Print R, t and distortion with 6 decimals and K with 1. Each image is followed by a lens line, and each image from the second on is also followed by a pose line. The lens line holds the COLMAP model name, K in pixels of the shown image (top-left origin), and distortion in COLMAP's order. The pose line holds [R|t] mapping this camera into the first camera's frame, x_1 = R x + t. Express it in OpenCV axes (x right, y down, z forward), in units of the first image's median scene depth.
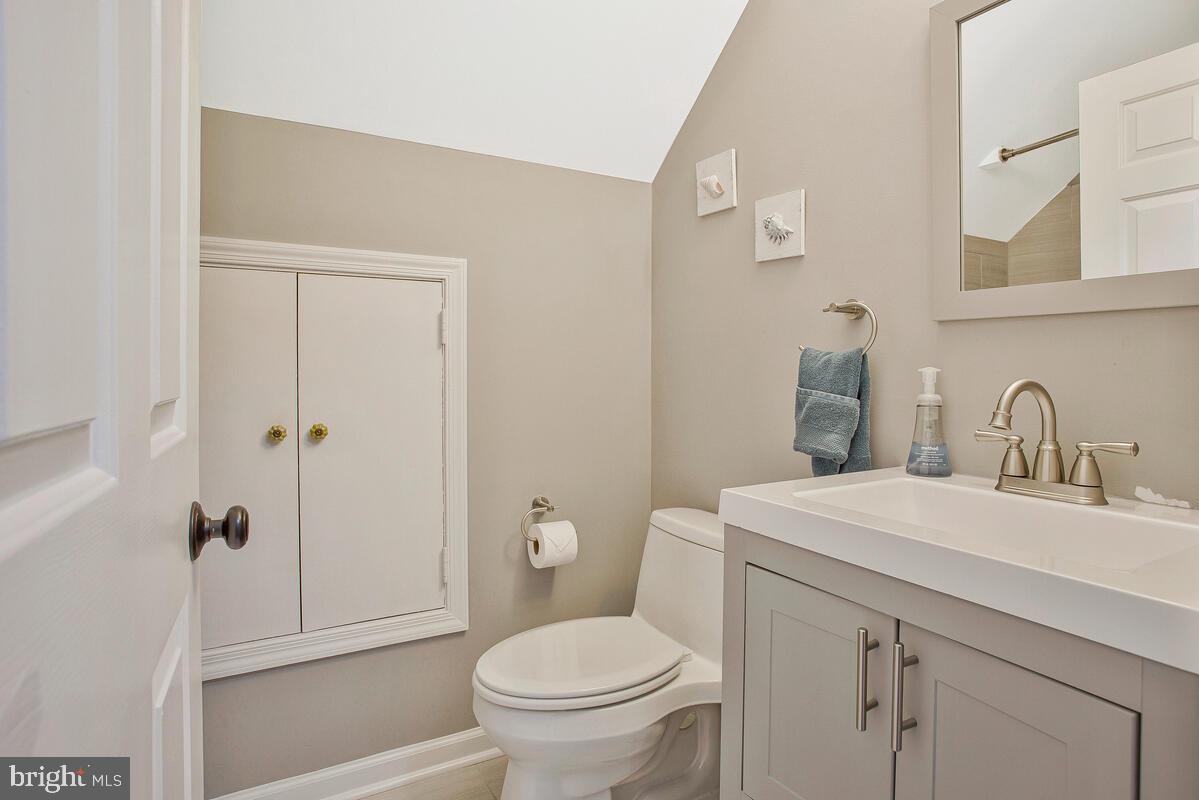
lens RADIAL K [[633.8, 0, 599.5], [0, 633.8, 400.0], [0, 0, 1]] dist [-0.076204, 0.000078]
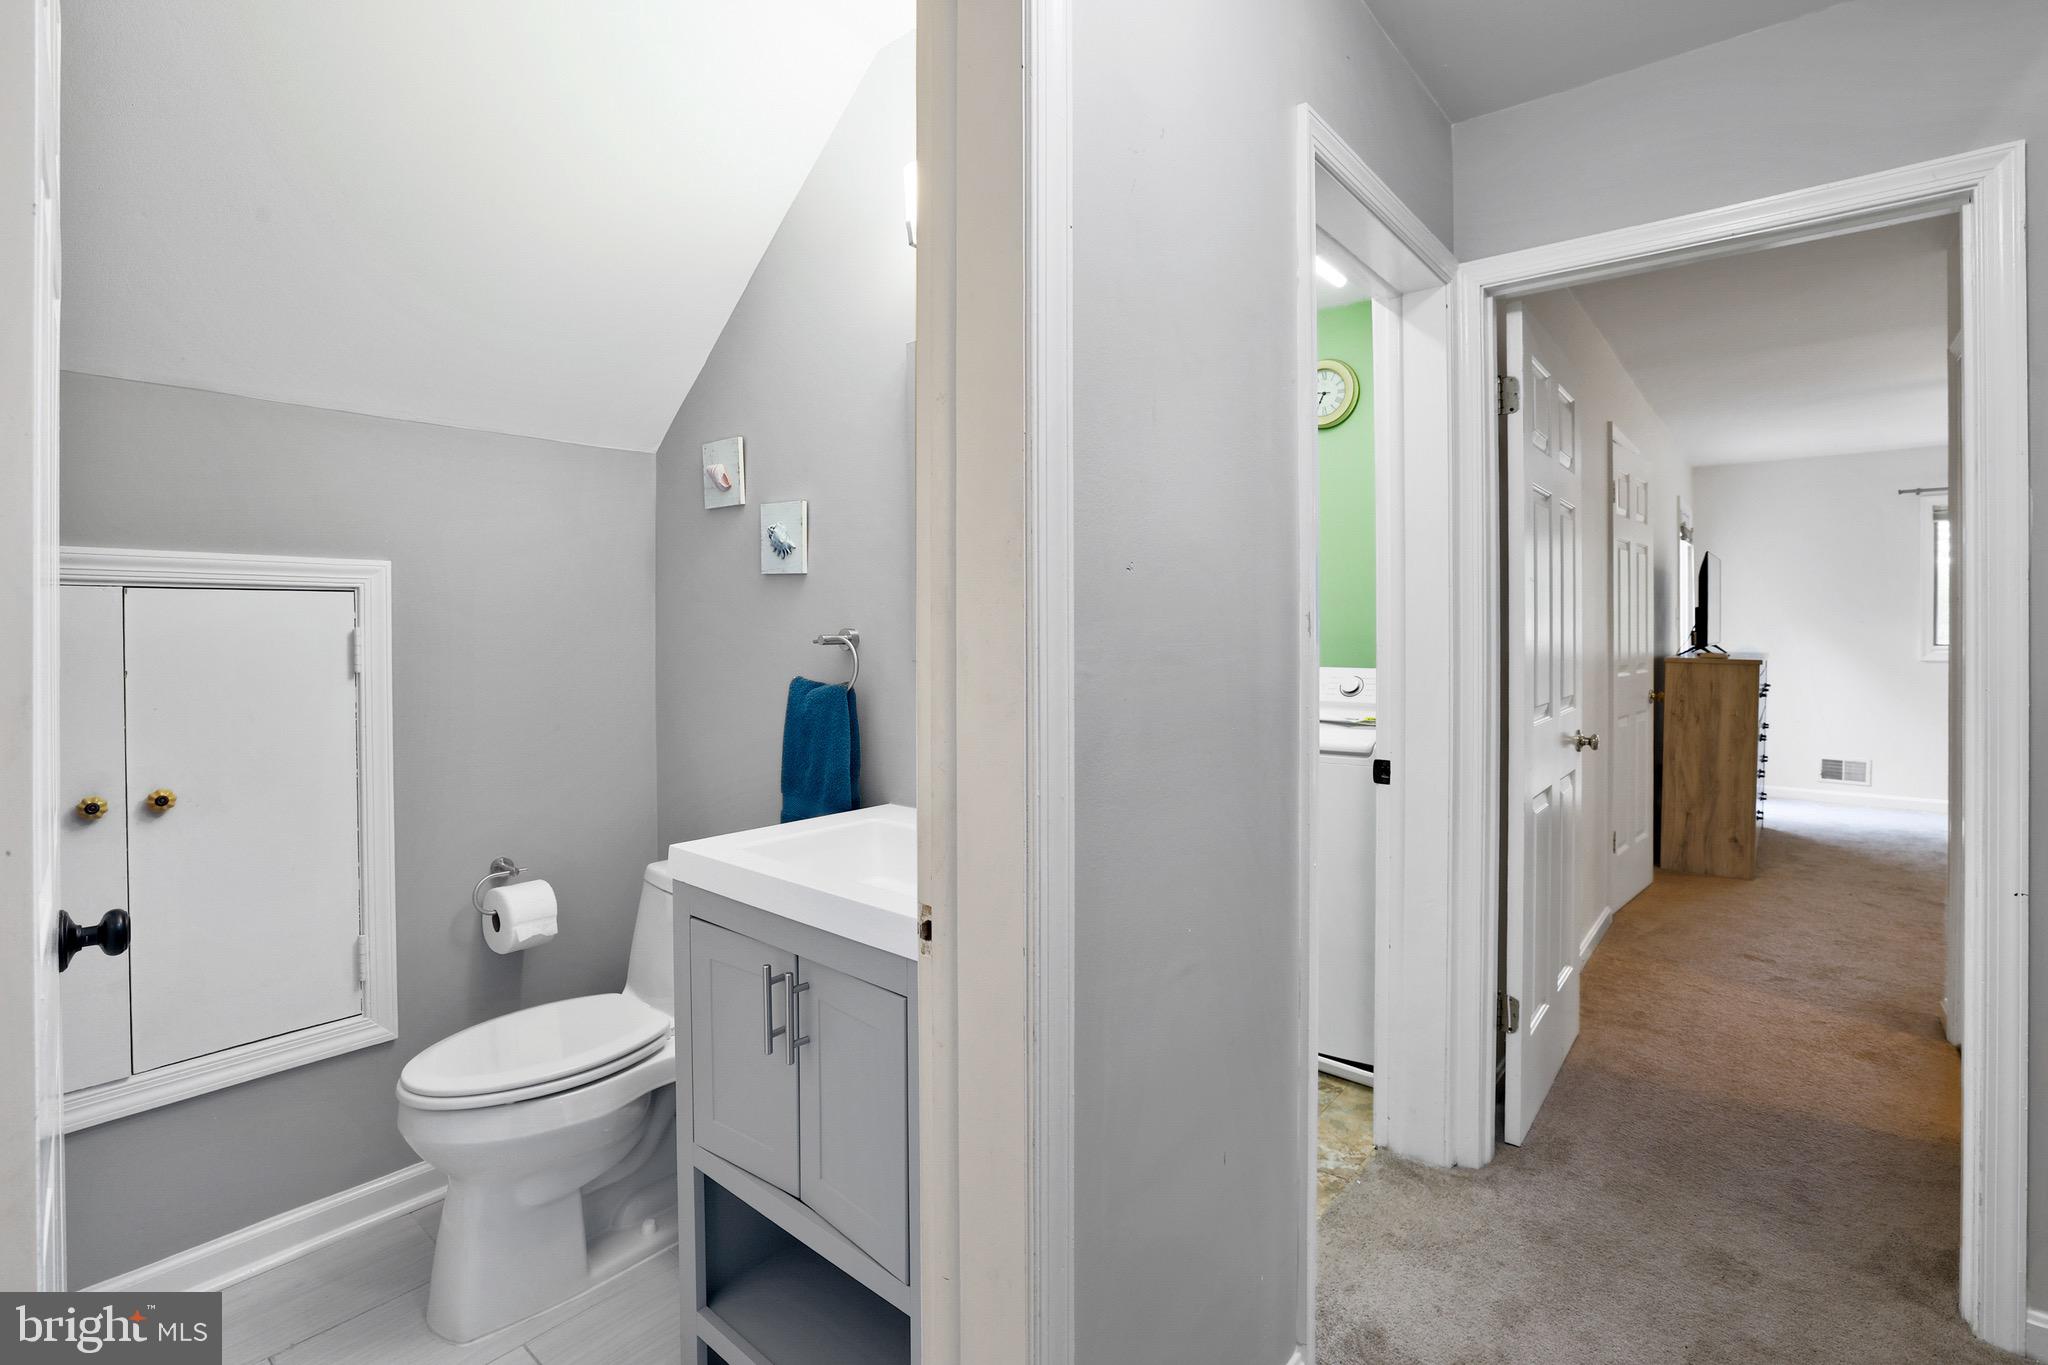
lens RADIAL K [[952.0, 0, 1013.6], [0, 952.0, 649.3], [0, 0, 1]] dist [-0.055203, 0.015538]
pose [[0.934893, -0.011370, 0.354746, 0.106256], [0.020958, 0.999511, -0.023198, -0.075560], [-0.354309, 0.029122, 0.934675, -0.369176]]
